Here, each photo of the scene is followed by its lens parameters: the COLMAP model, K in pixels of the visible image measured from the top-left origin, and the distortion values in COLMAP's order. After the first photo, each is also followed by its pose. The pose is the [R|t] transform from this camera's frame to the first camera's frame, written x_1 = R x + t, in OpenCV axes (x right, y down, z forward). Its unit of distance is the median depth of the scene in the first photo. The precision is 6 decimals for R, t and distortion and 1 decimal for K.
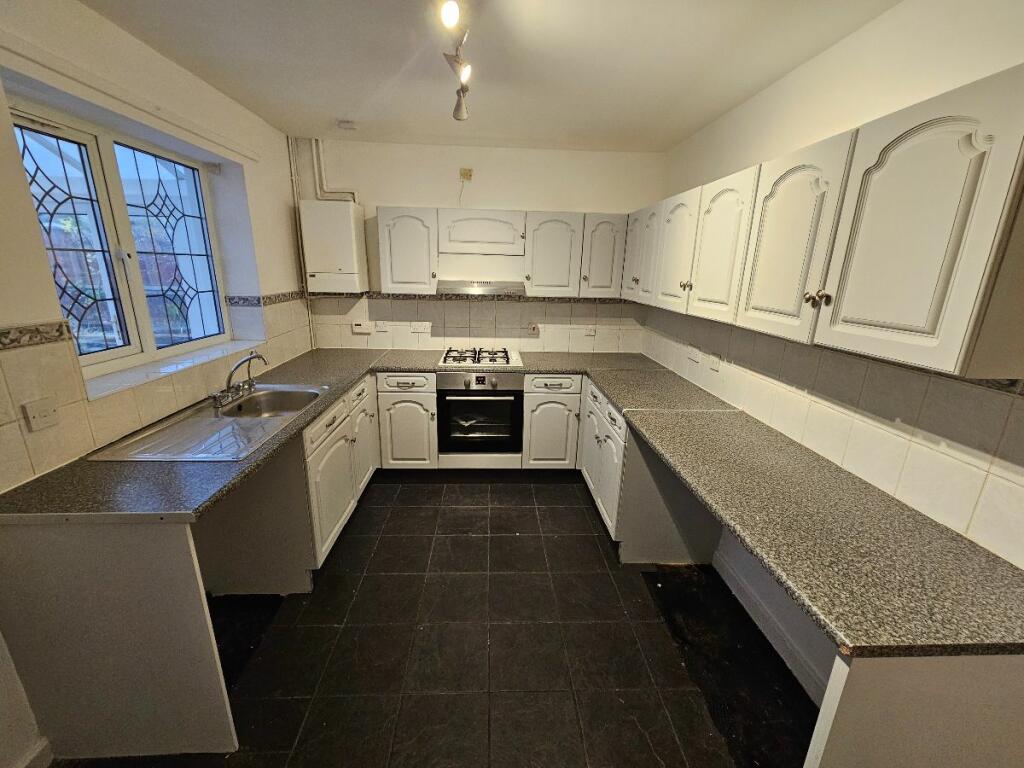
lens RADIAL K [[419.2, 0, 510.1], [0, 419.2, 385.2], [0, 0, 1]] dist [-0.004091, 0.001533]
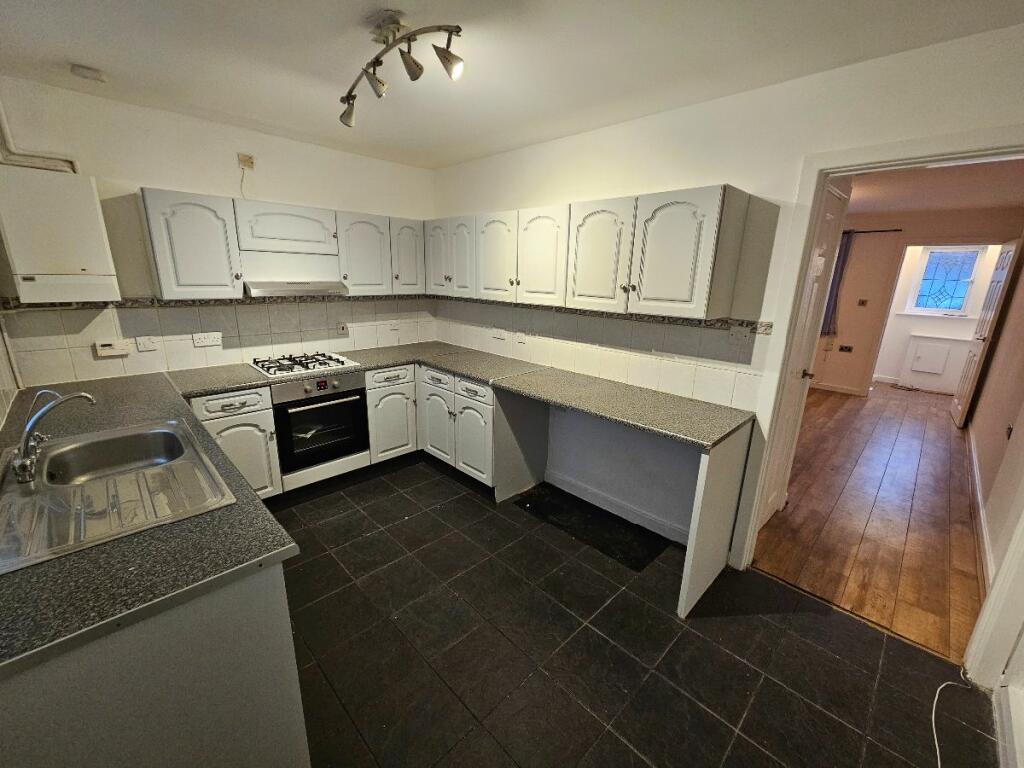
lens RADIAL K [[419.2, 0, 508.6], [0, 419.2, 385.2], [0, 0, 1]] dist [-0.004091, 0.001533]
pose [[0.741953, -0.180129, 0.645802, -0.371253], [0.174860, 0.981885, 0.072976, -0.007364], [-0.647248, 0.058780, 0.760010, -0.002005]]
